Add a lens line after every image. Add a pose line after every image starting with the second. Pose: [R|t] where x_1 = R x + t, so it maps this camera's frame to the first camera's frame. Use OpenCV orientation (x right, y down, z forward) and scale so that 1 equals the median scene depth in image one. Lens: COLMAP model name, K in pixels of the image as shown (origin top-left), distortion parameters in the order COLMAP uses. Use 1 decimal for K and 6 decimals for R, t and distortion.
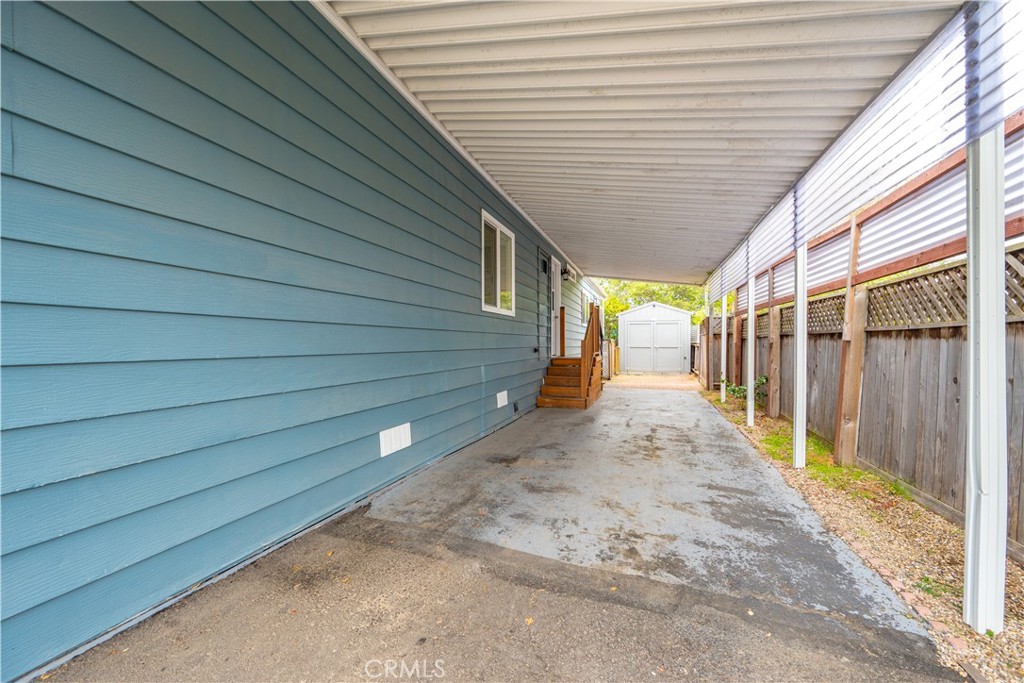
lens RADIAL K [[402.3, 0, 514.4], [0, 402.3, 336.9], [0, 0, 1]] dist [-0.000060, 0.000059]
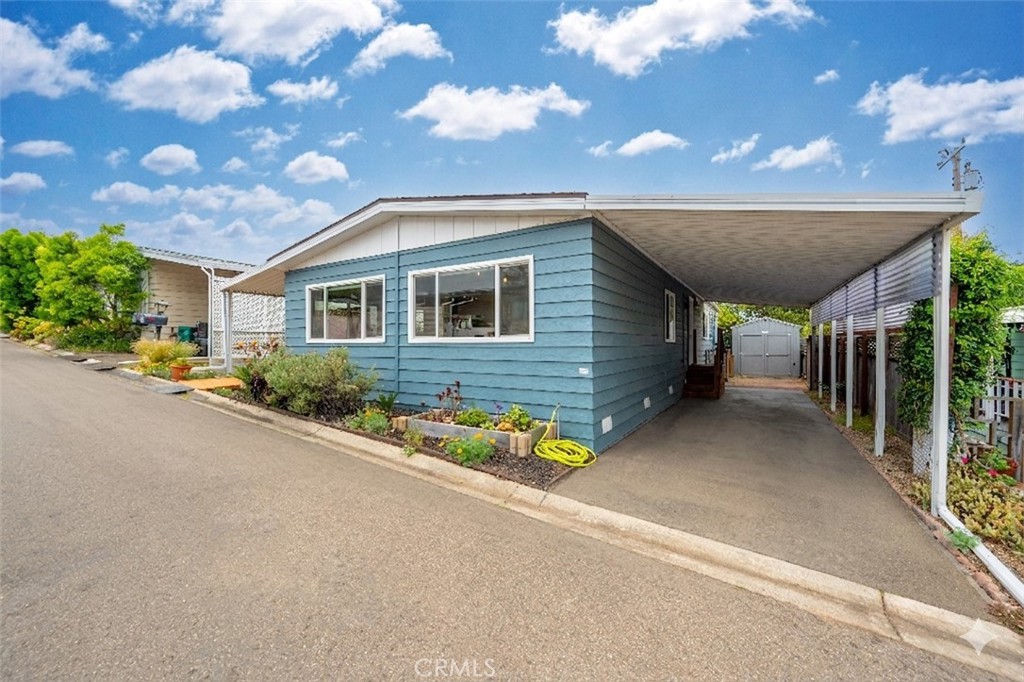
lens RADIAL K [[402.3, 0, 514.4], [0, 402.3, 336.4], [0, 0, 1]] dist [-0.000060, 0.000059]
pose [[0.975346, -0.002178, -0.220672, -0.213553], [0.002416, 0.999997, 0.000810, -0.058133], [0.220670, -0.001323, 0.975348, -0.608028]]
